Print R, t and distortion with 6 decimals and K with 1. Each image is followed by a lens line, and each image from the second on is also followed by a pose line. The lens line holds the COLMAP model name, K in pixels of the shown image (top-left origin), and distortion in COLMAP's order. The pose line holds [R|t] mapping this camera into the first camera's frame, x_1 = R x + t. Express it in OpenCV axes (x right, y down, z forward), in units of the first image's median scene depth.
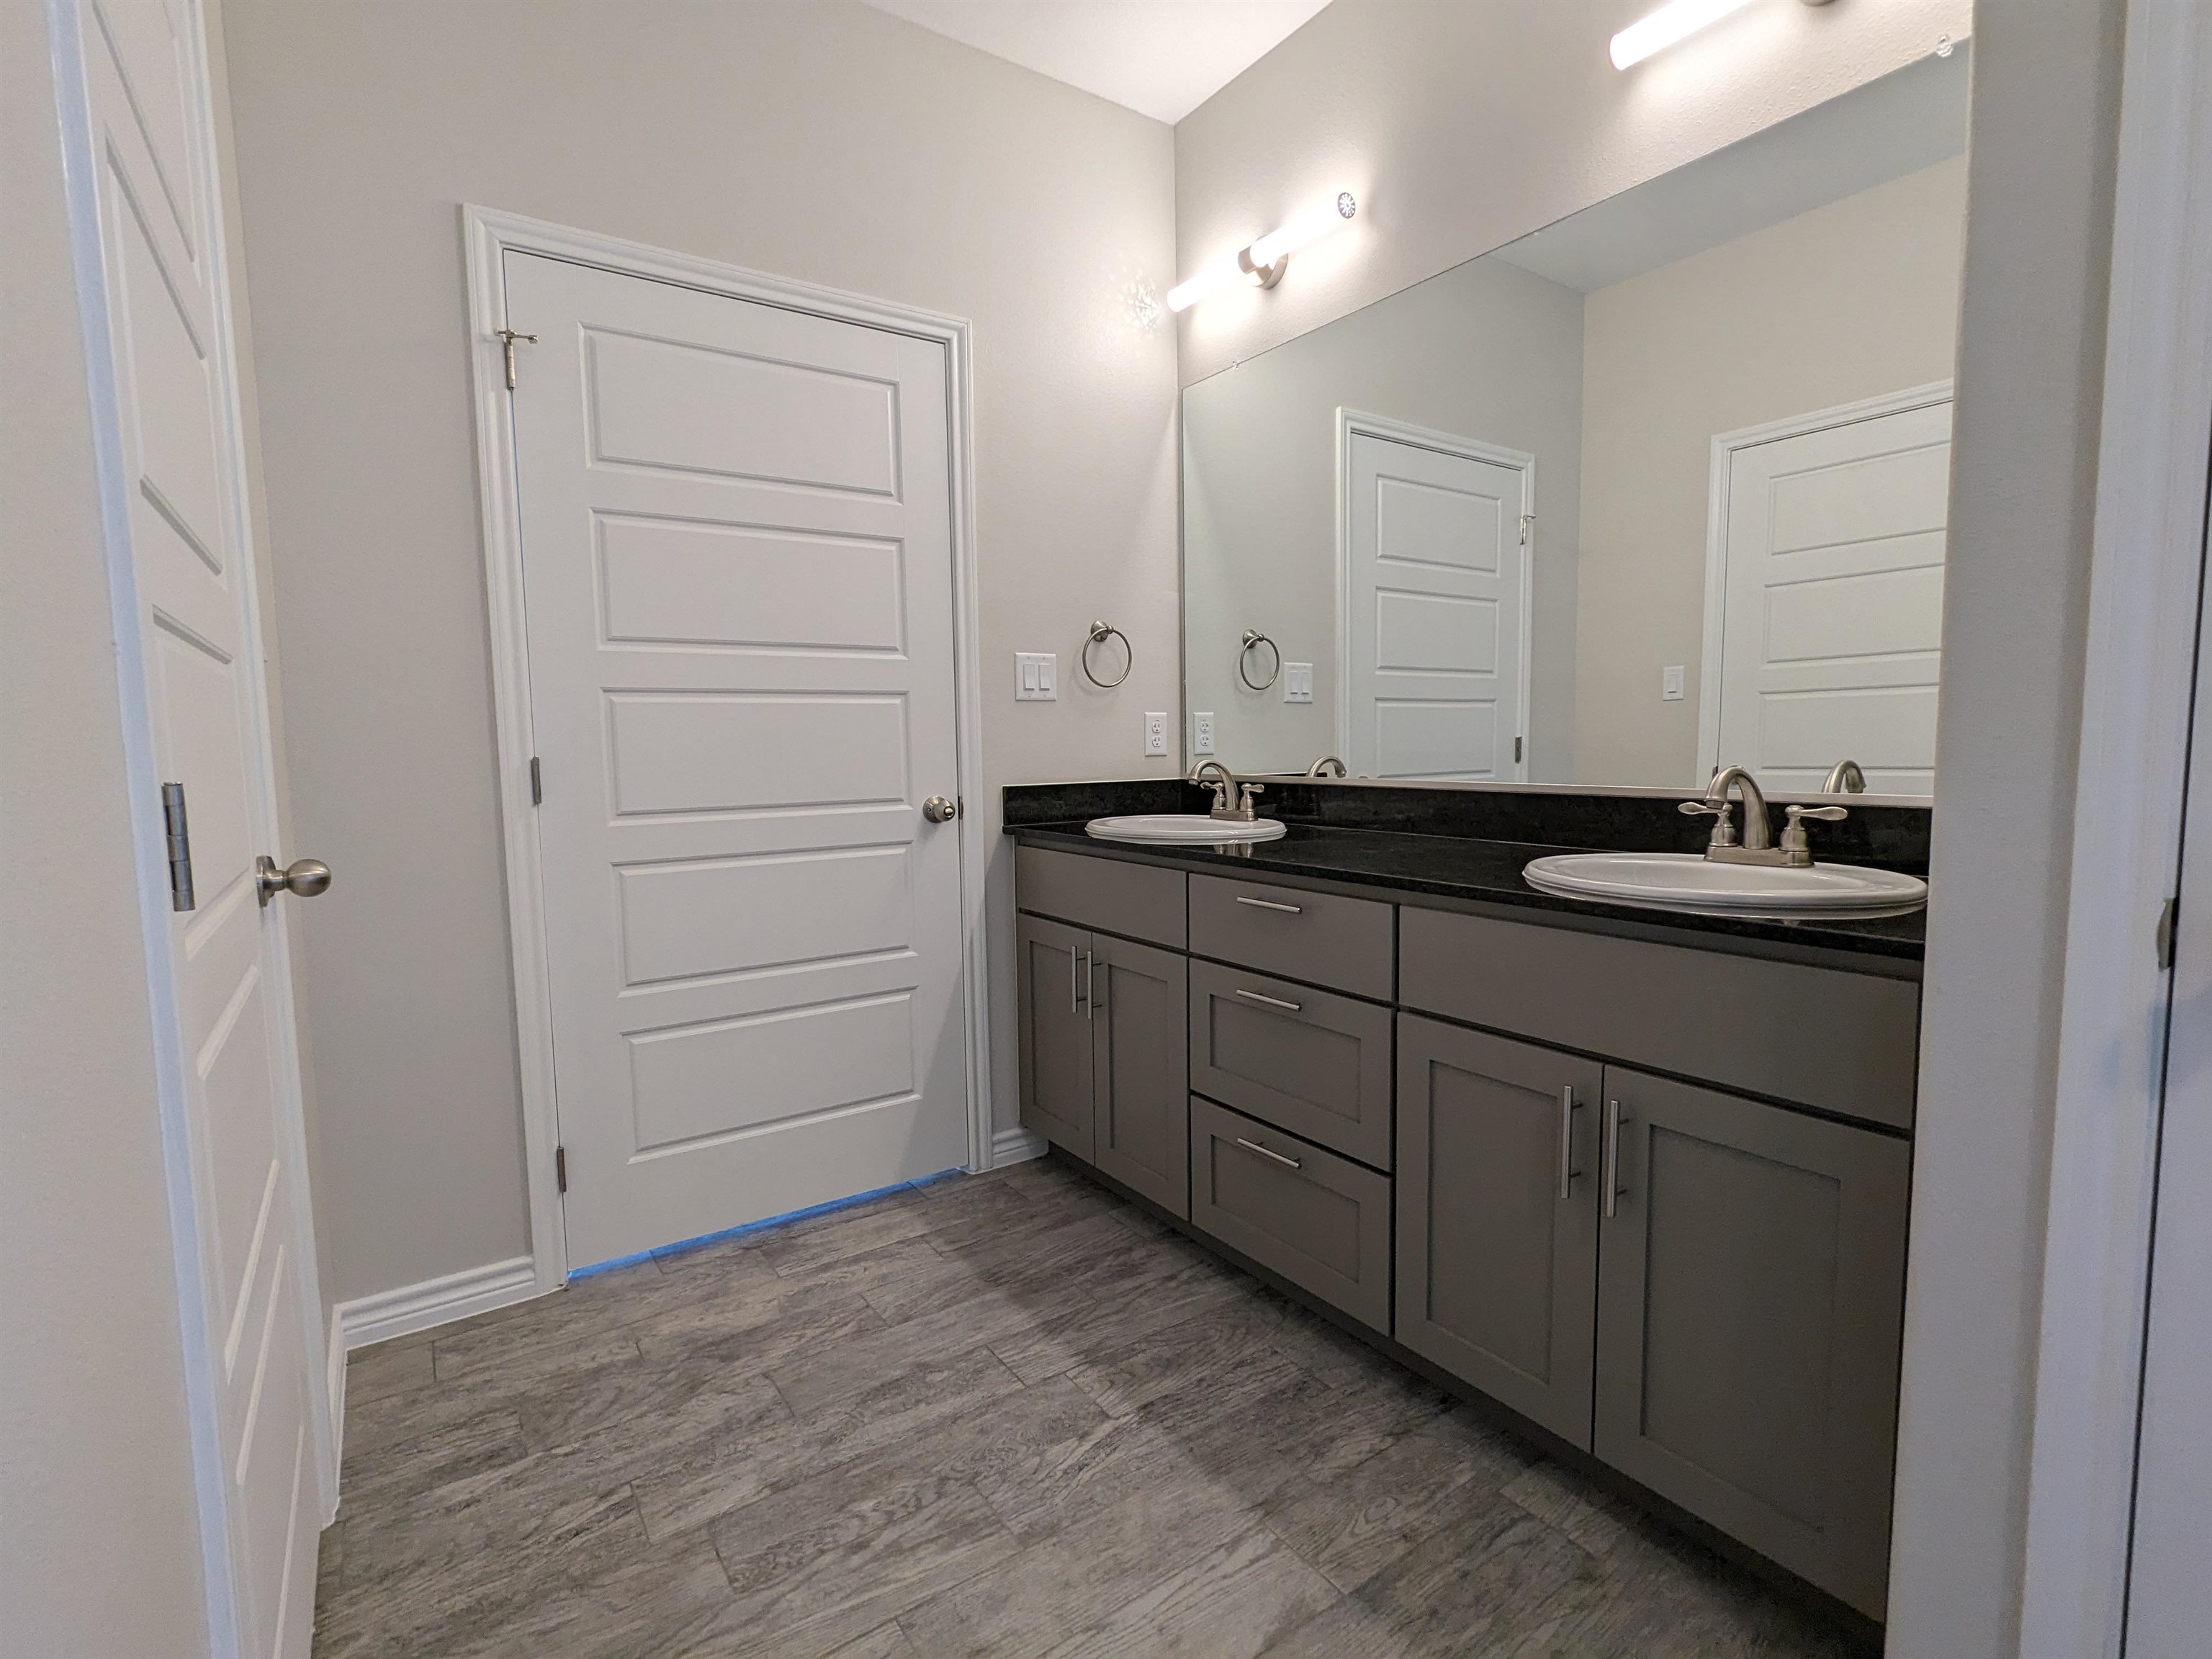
lens RADIAL K [[1042.7, 0, 1105.4], [0, 1042.7, 834.1], [0, 0, 1]] dist [0.001470, 0.000711]
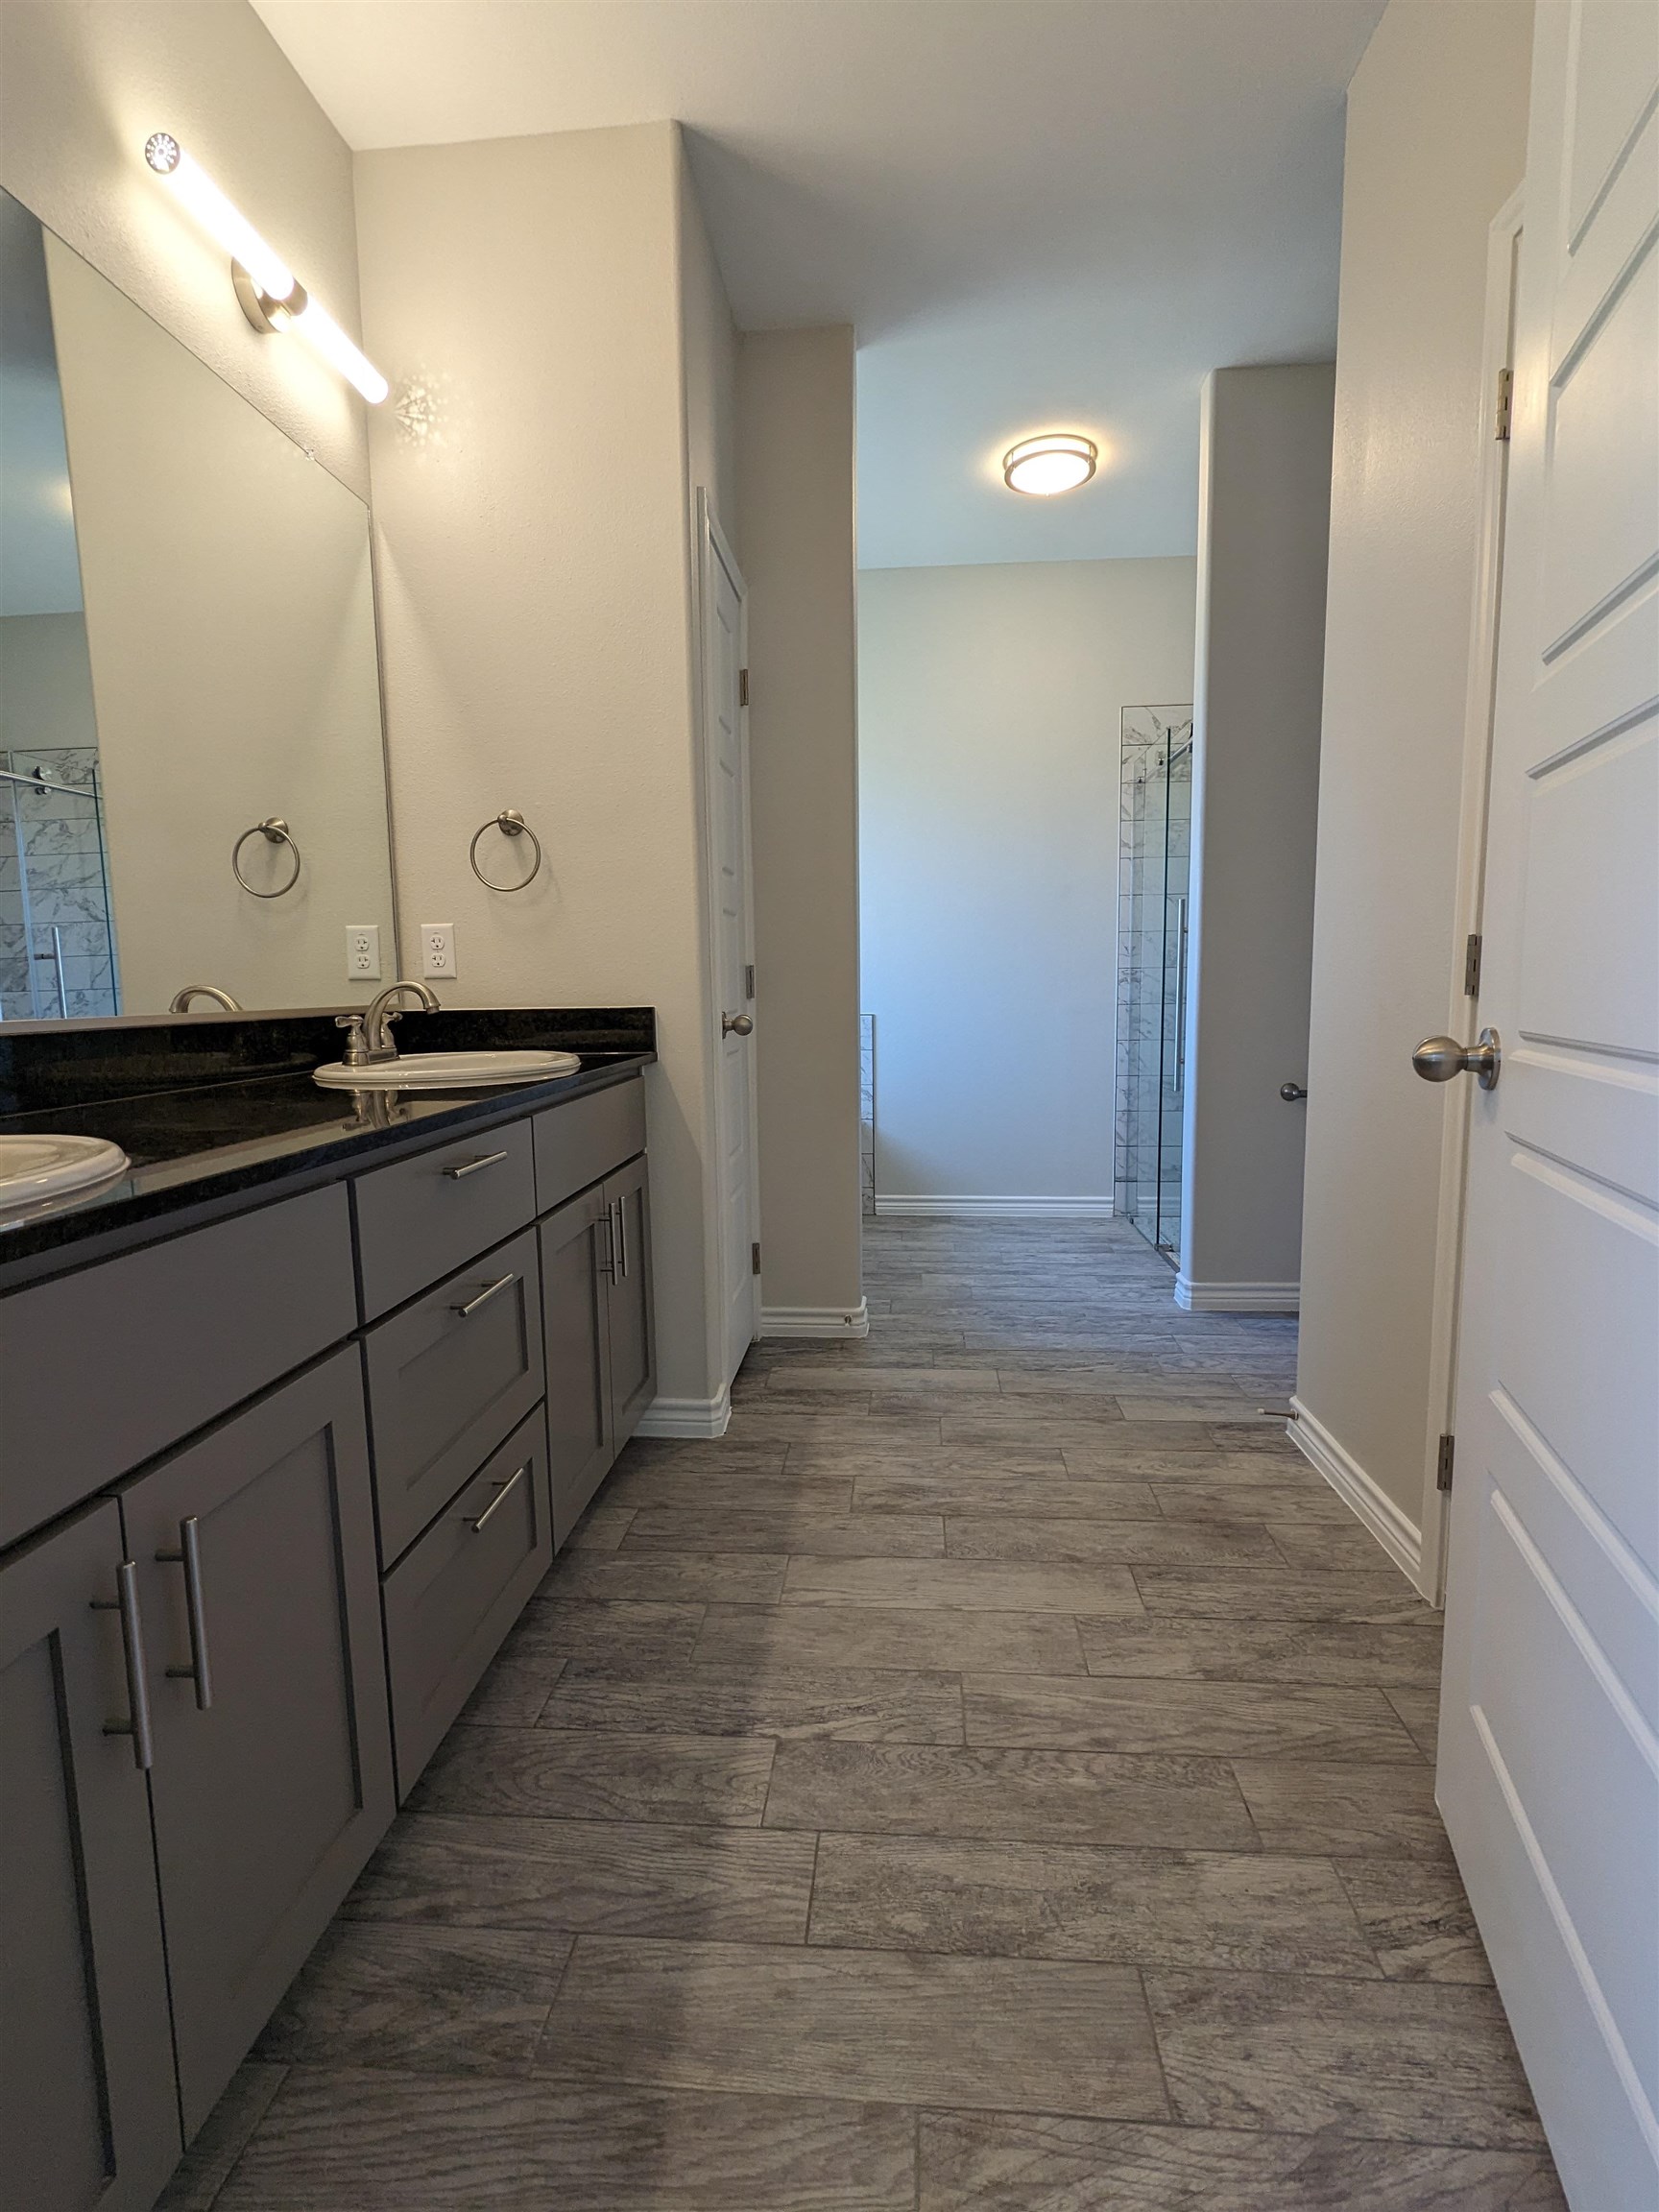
lens RADIAL K [[1042.7, 0, 828.5], [0, 1042.7, 1103.0], [0, 0, 1]] dist [0.001470, 0.000711]
pose [[-0.770608, -0.042994, 0.635857, -0.565955], [0.088731, 0.980766, 0.173850, -0.092752], [-0.631102, 0.190391, -0.751972, 1.585382]]
